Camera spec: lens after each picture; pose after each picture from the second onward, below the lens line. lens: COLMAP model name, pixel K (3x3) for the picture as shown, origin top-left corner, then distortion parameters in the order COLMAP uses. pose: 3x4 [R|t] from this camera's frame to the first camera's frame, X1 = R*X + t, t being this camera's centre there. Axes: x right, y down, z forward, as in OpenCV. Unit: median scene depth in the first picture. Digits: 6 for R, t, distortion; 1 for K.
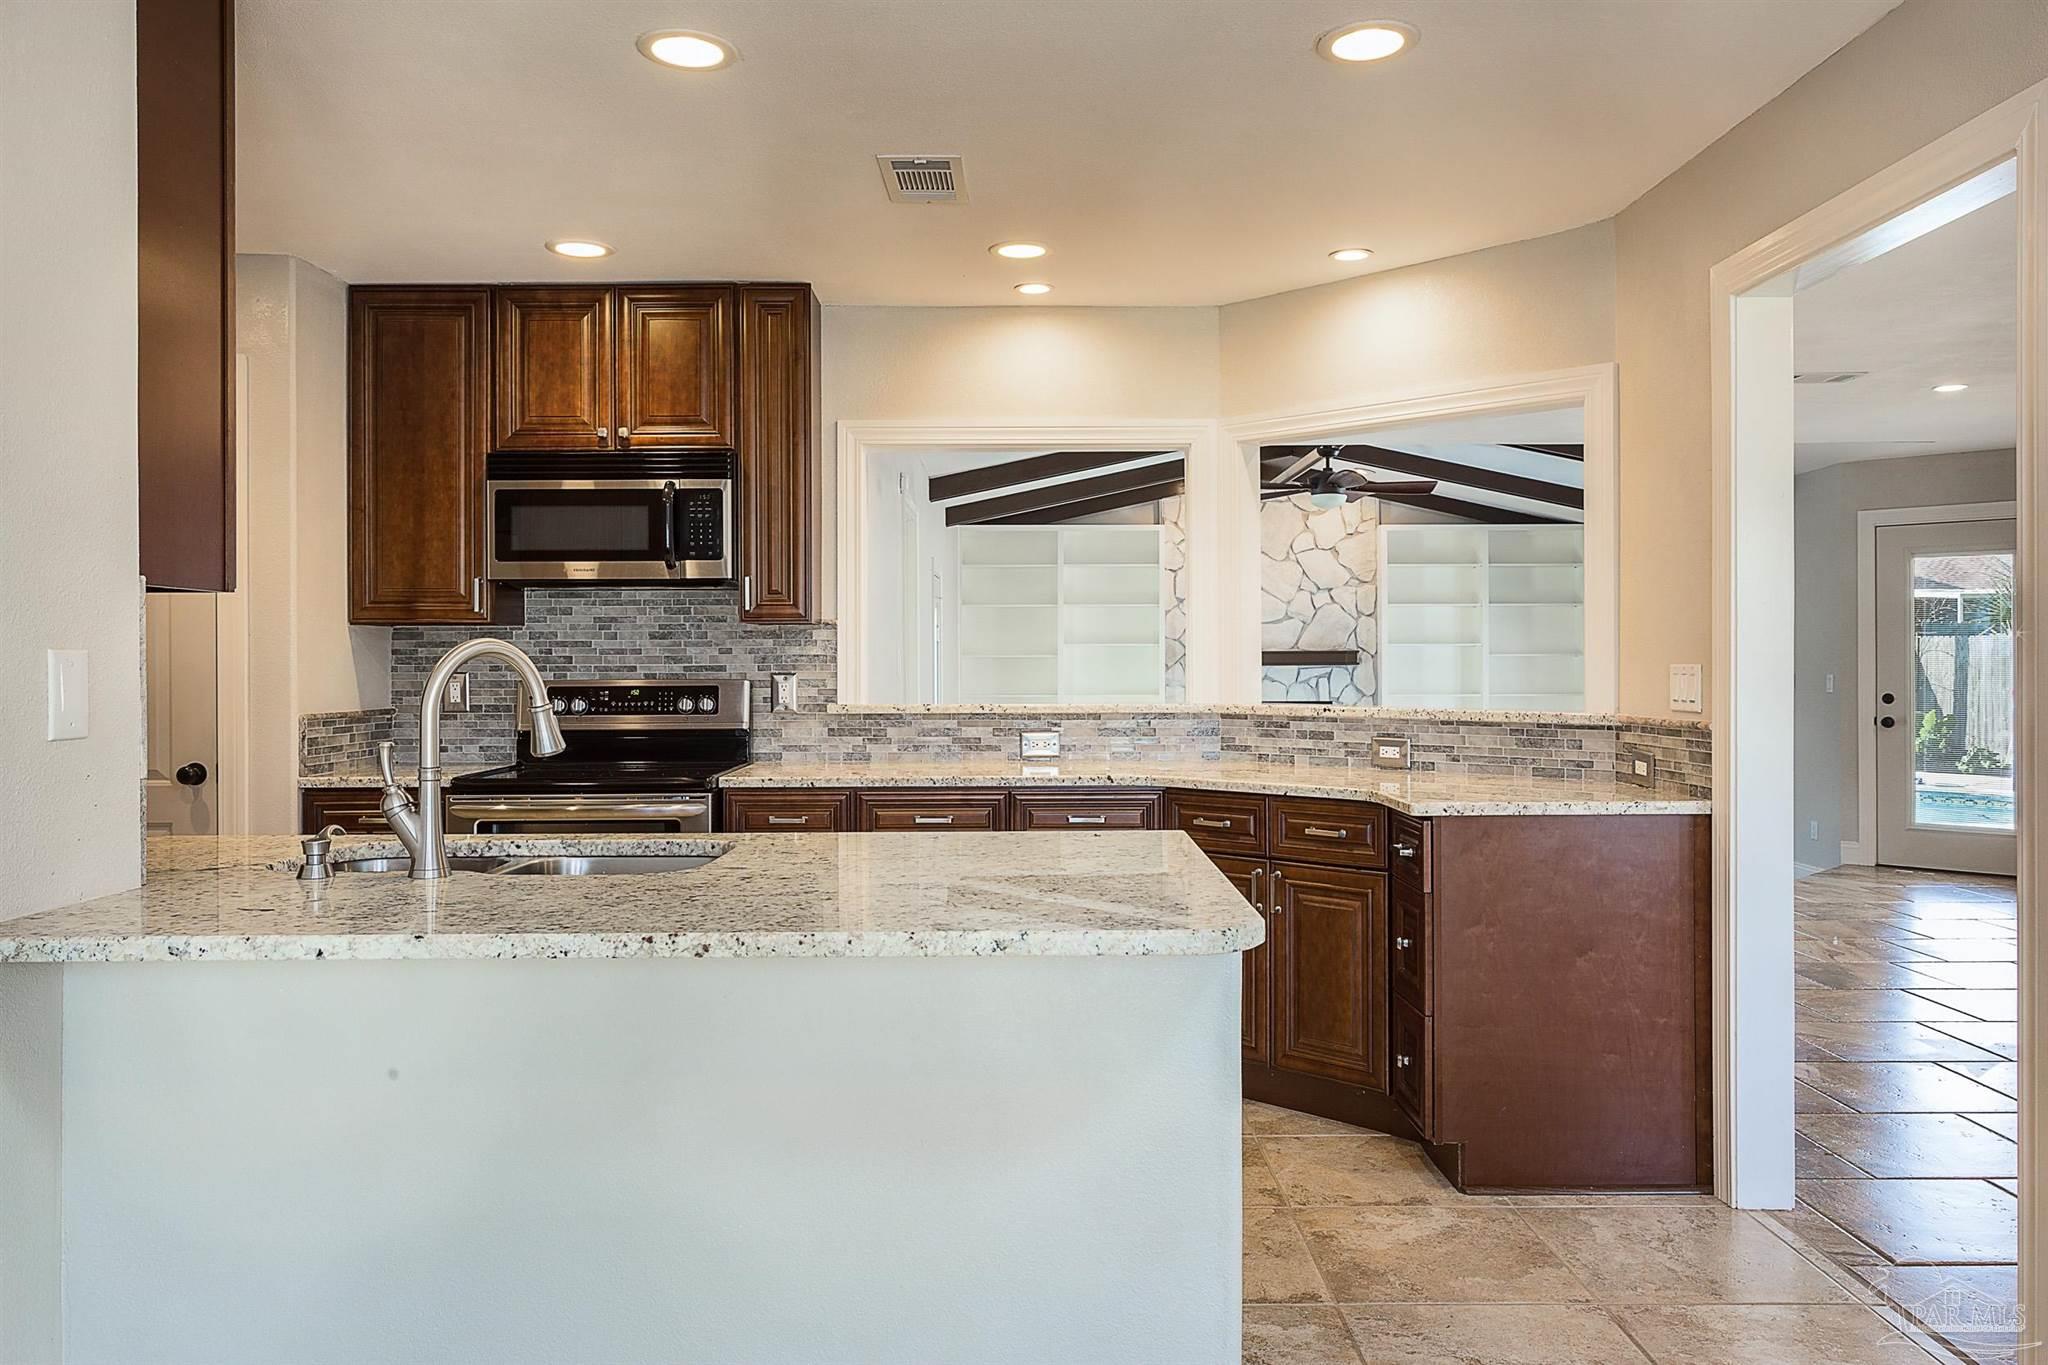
lens RADIAL K [[1531.2, 0, 1025.3], [0, 1531.2, 680.9], [0, 0, 1]] dist [-0.004518, -0.000839]
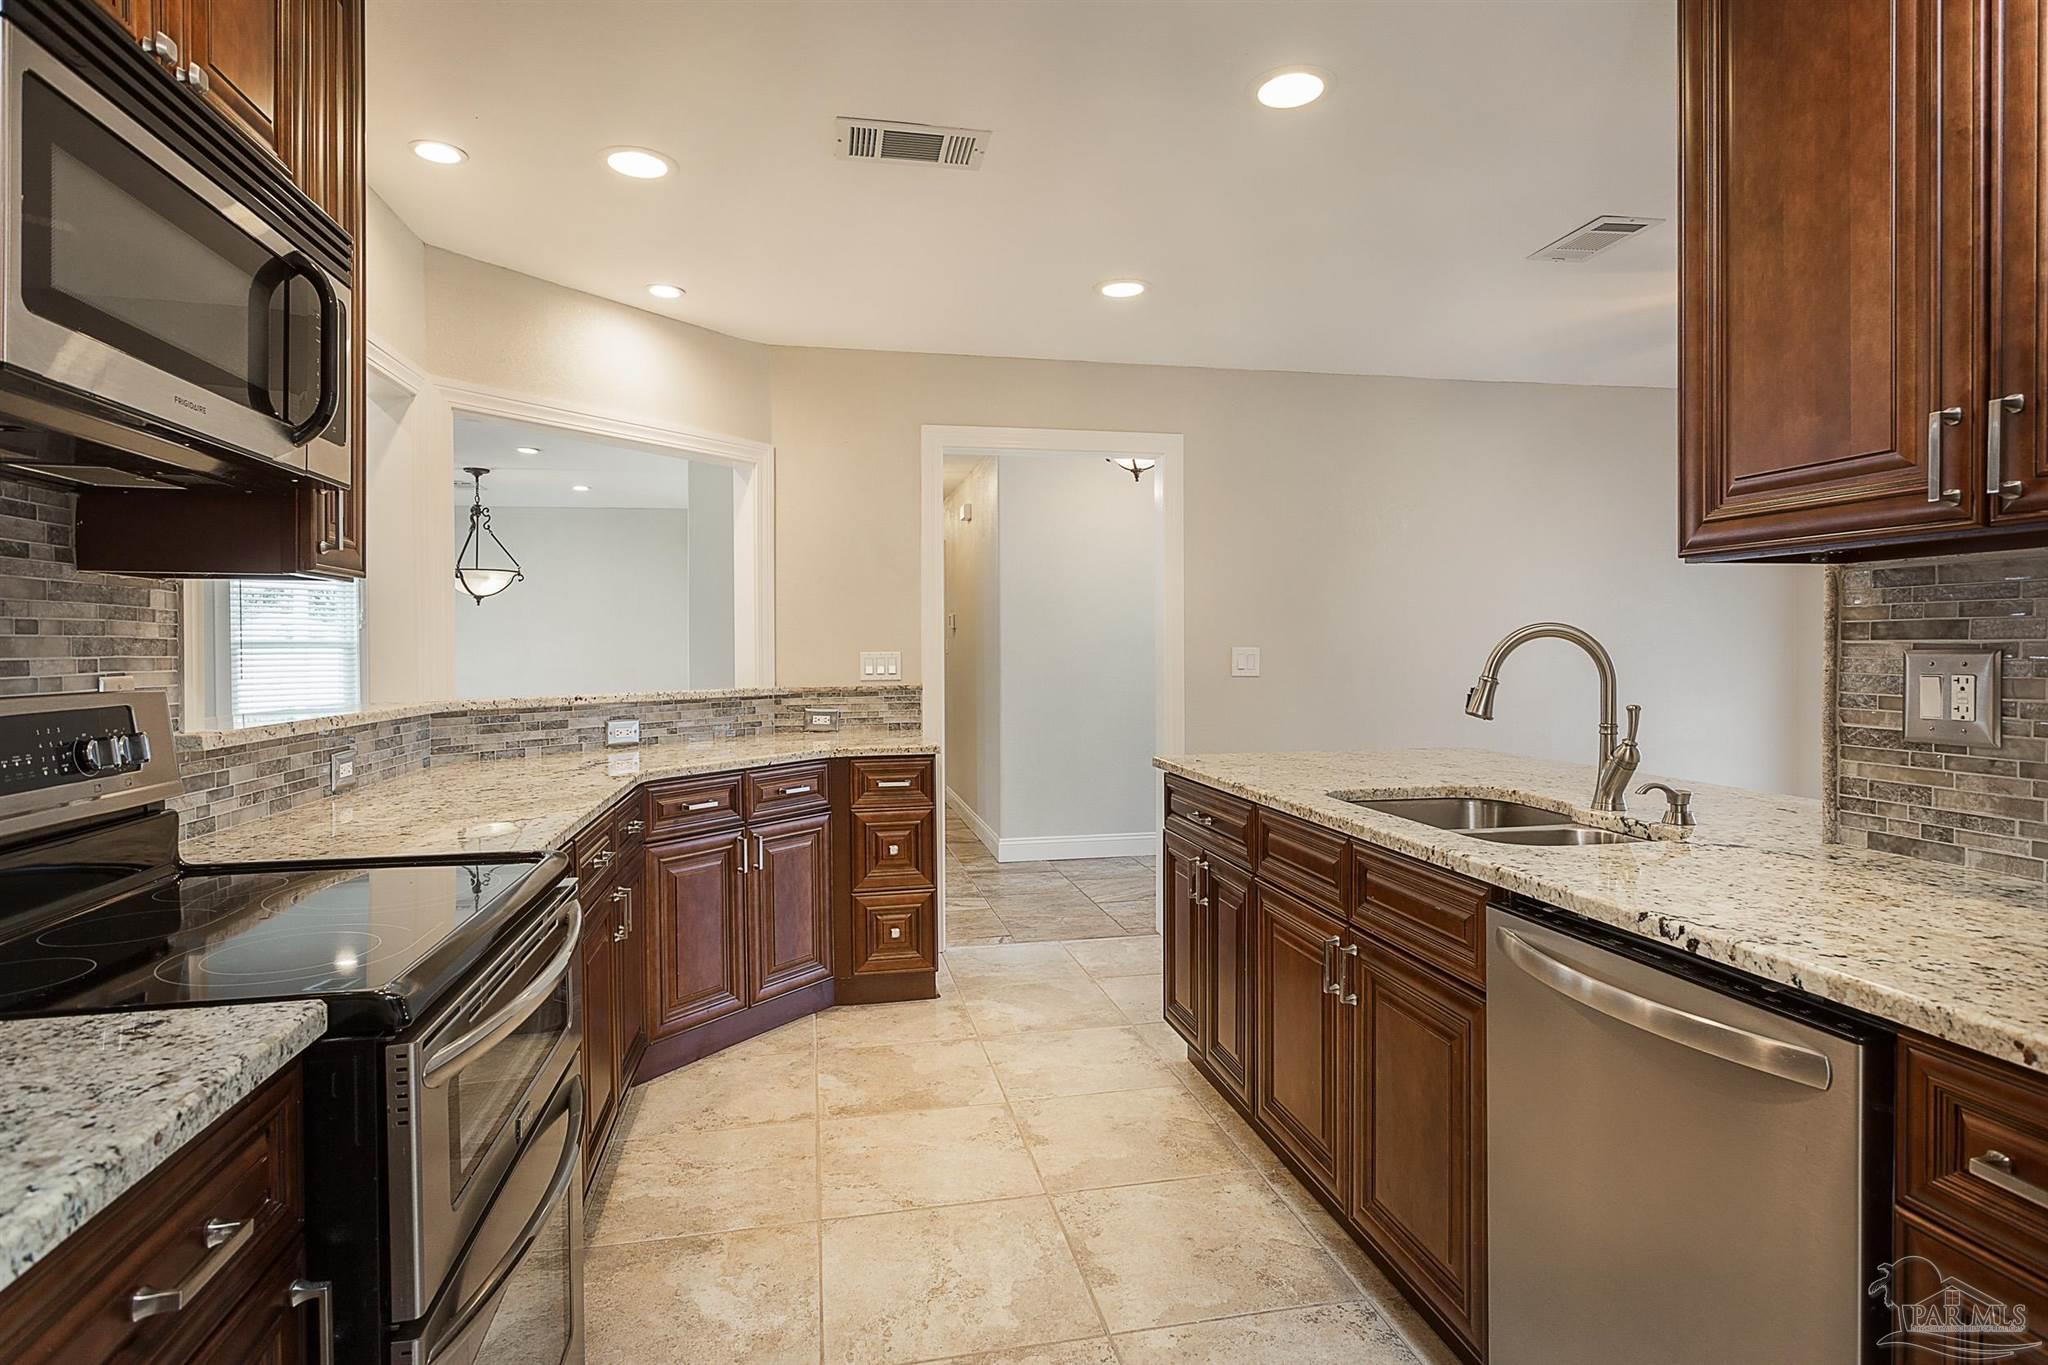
lens RADIAL K [[1113.2, 0, 1026.6], [0, 1113.2, 673.5], [0, 0, 1]] dist [-0.018142, 0.001296]
pose [[-0.229231, -0.015486, 0.973249, -0.645593], [0.023611, 0.999491, 0.021465, -0.007658], [-0.973086, 0.027900, -0.228749, 0.927395]]
